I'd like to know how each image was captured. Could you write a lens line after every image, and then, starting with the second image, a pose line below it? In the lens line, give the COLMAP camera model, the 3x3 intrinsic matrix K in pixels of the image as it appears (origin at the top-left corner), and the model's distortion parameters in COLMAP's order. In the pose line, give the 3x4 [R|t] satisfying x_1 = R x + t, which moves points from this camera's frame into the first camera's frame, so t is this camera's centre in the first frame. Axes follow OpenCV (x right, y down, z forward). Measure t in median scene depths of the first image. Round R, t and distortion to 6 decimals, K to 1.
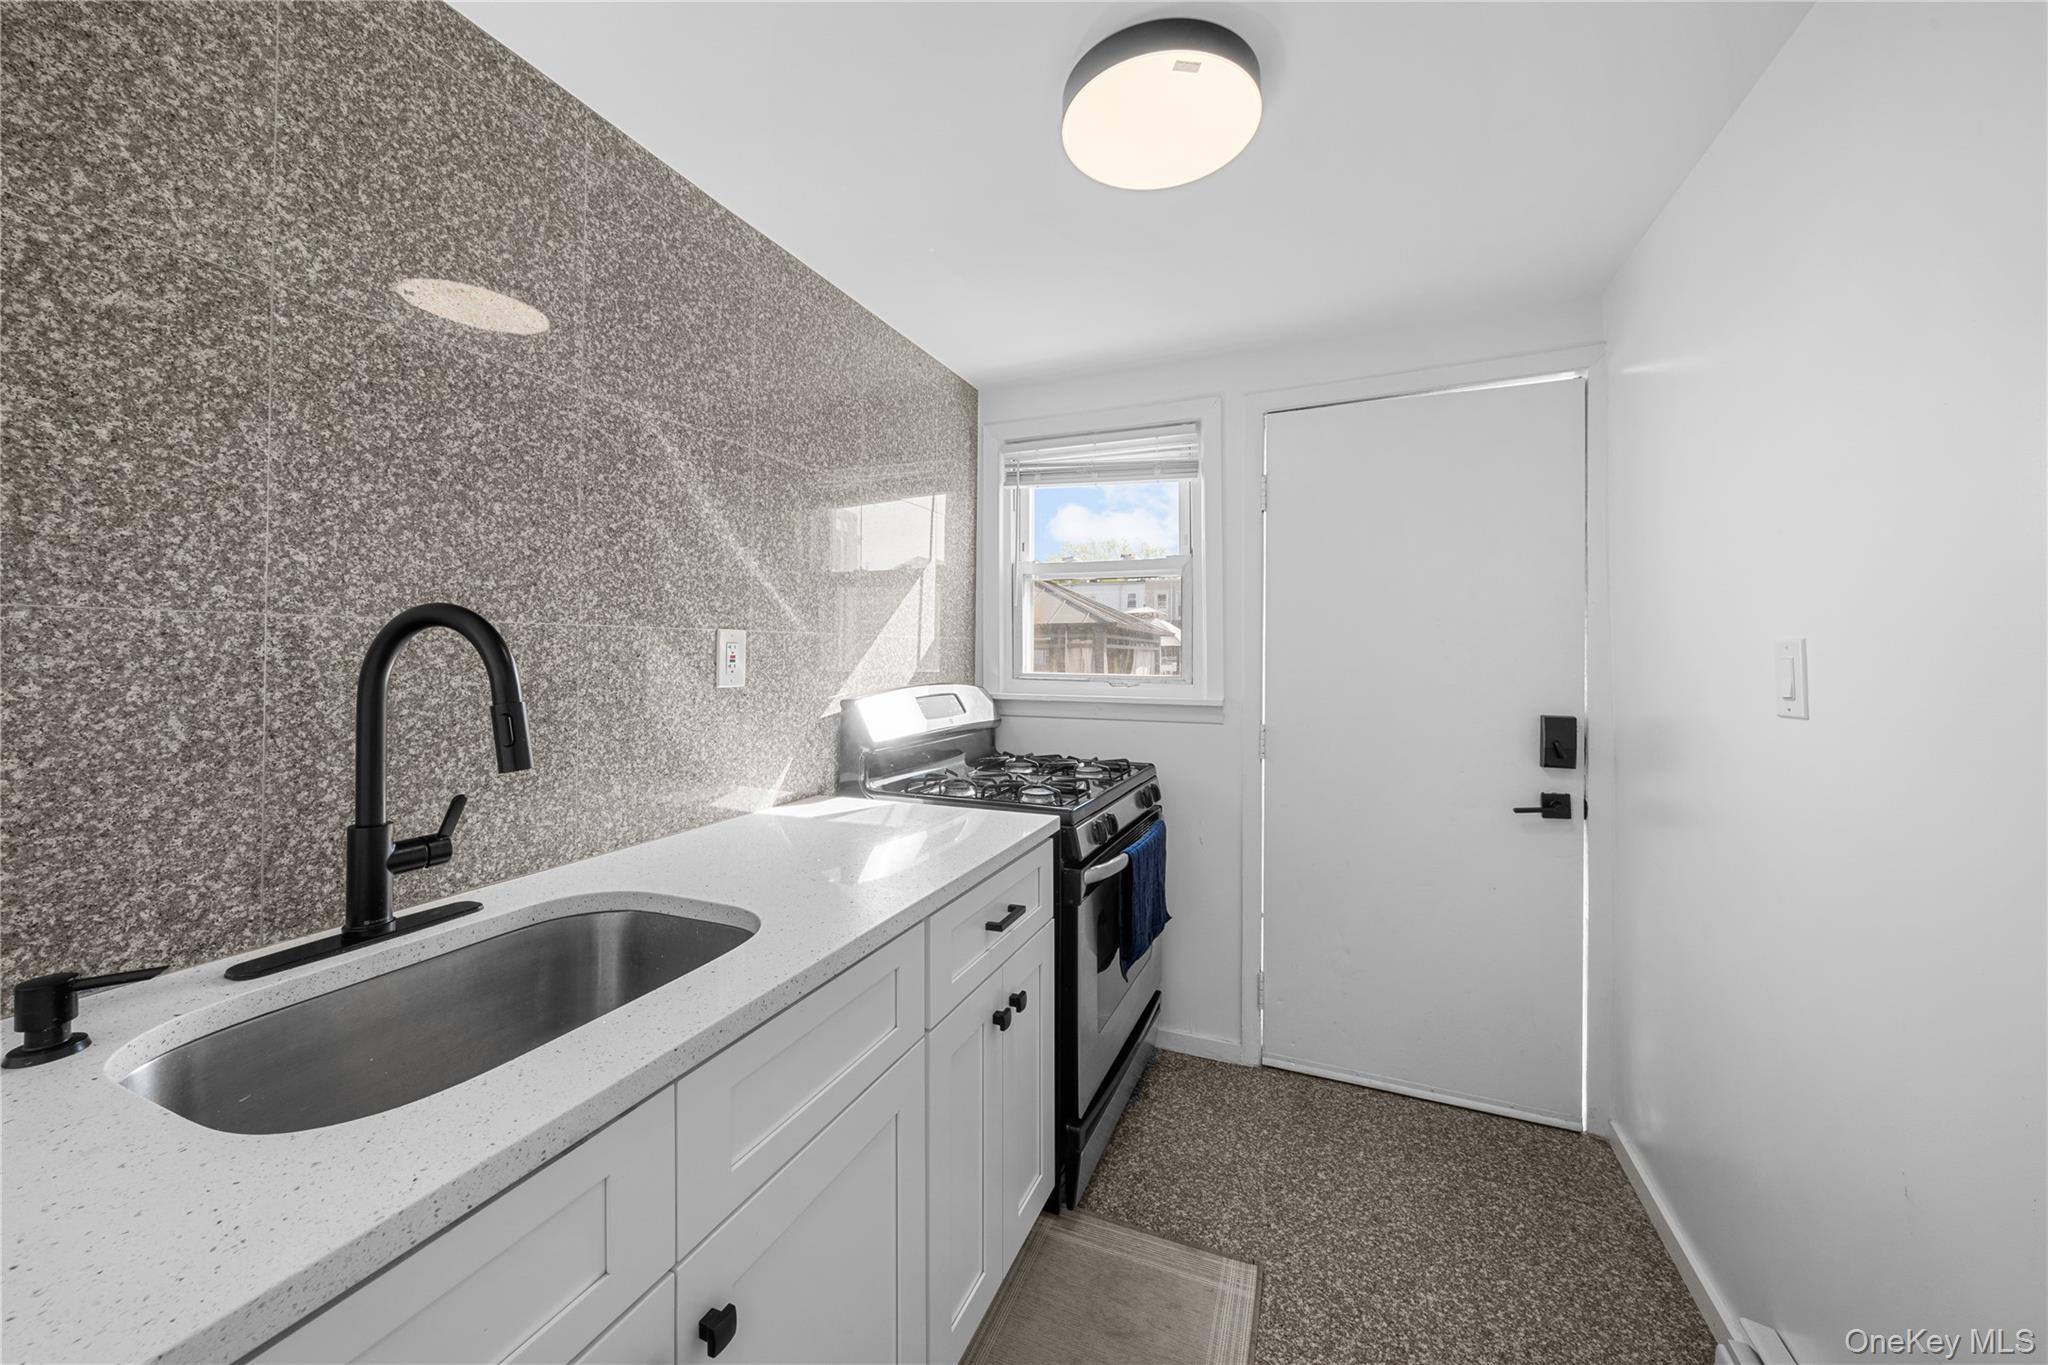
lens RADIAL K [[717.6, 0, 1027.3], [0, 717.6, 661.1], [0, 0, 1]] dist [-0.001913, 0.000213]
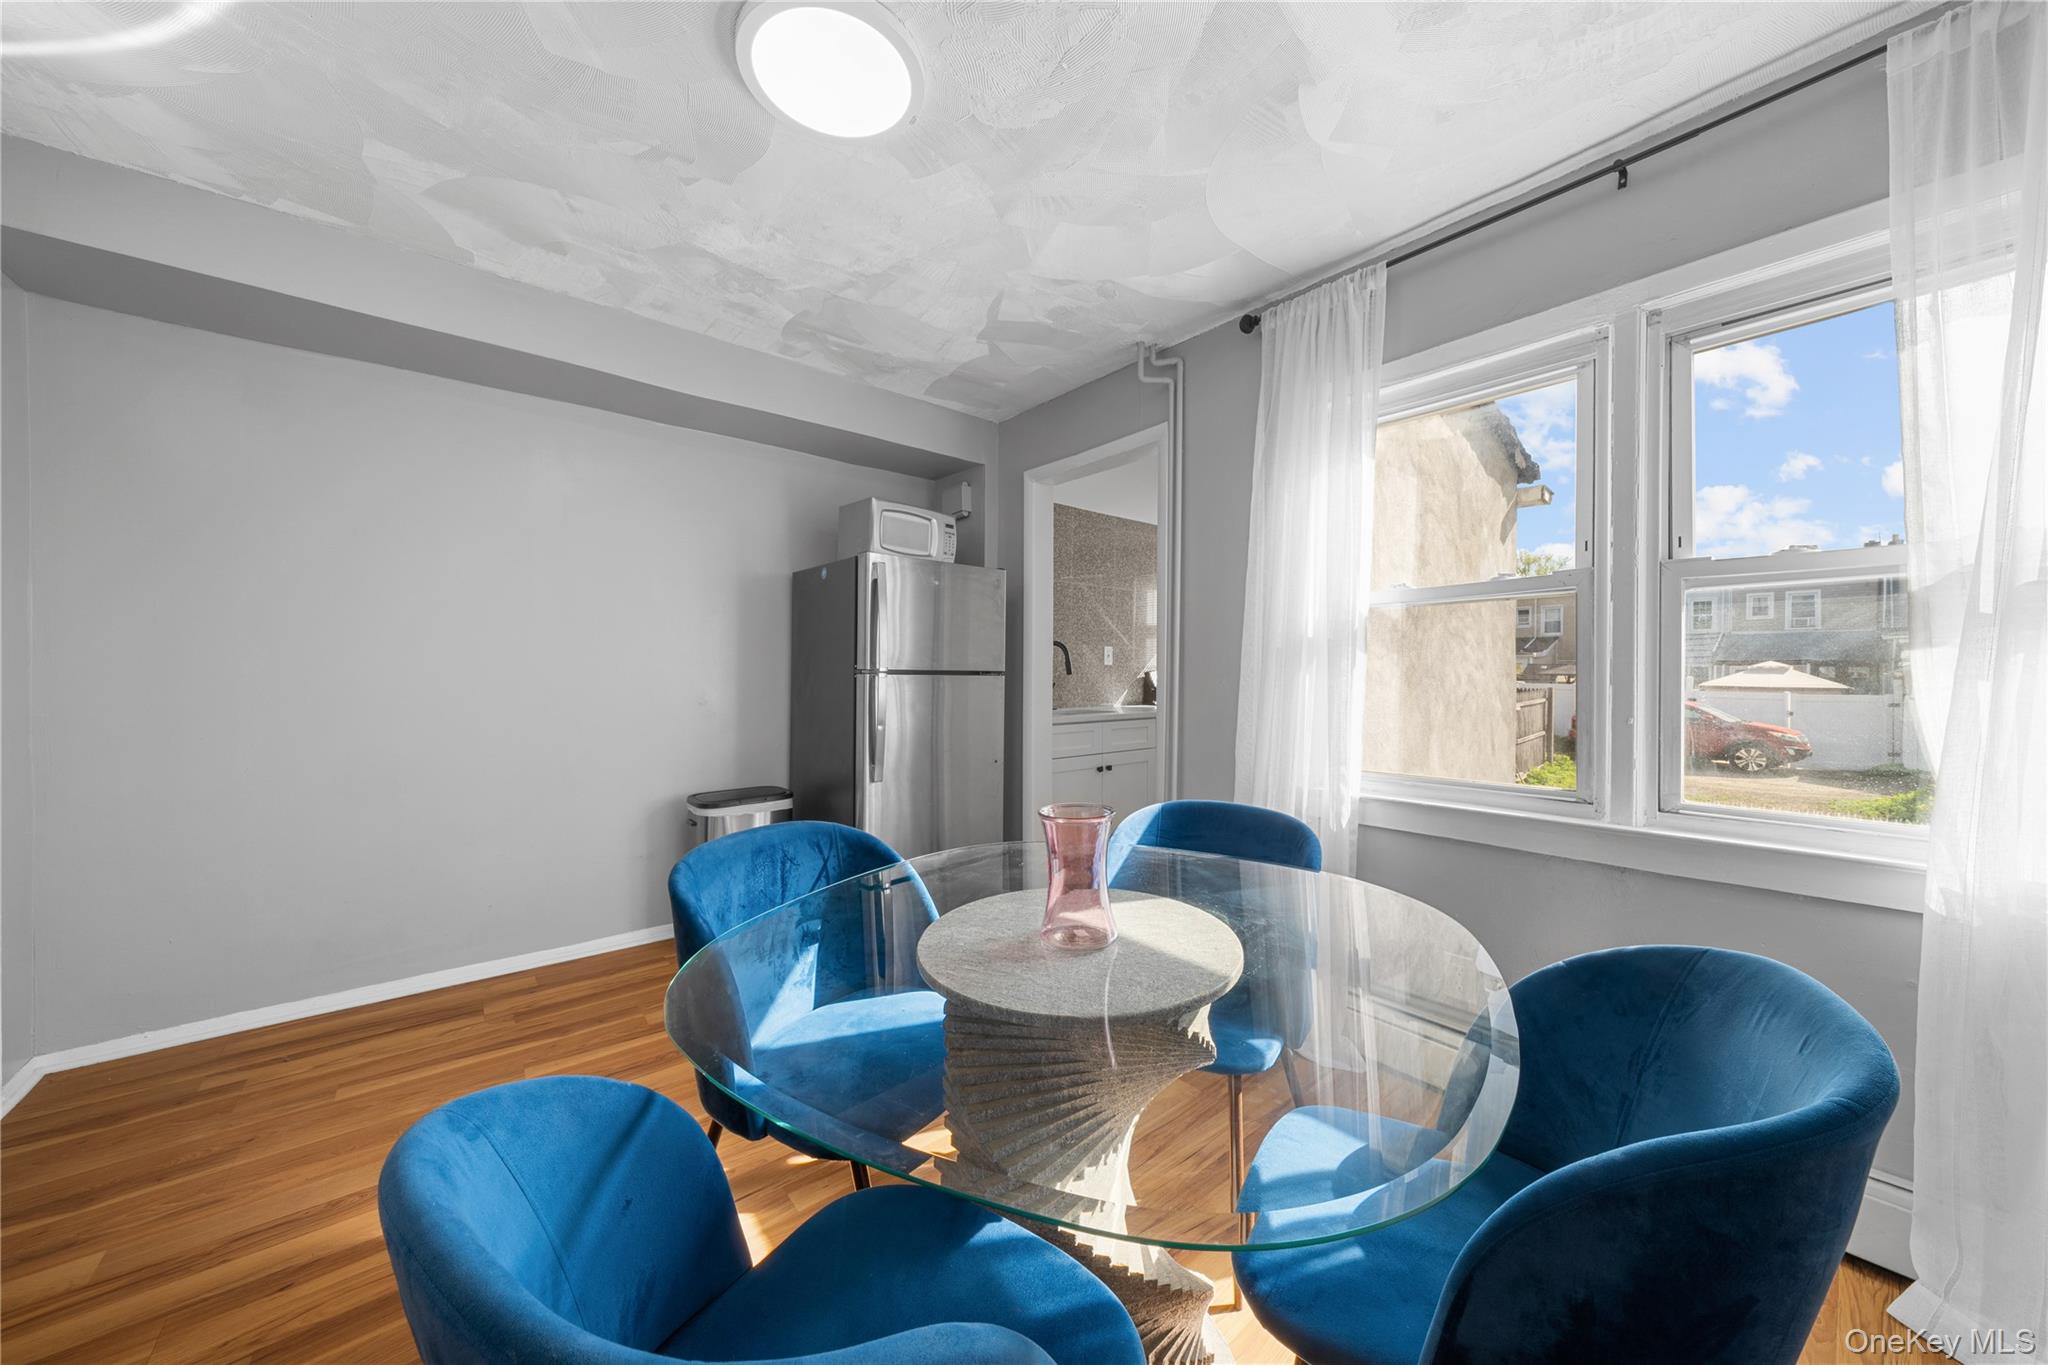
lens RADIAL K [[717.6, 0, 1022.3], [0, 717.6, 676.6], [0, 0, 1]] dist [-0.001913, 0.000213]
pose [[0.875807, 0.001700, -0.482658, 0.807754], [-0.004202, 0.999983, -0.004103, 0.105165], [0.482643, 0.005622, 0.875799, -2.011169]]
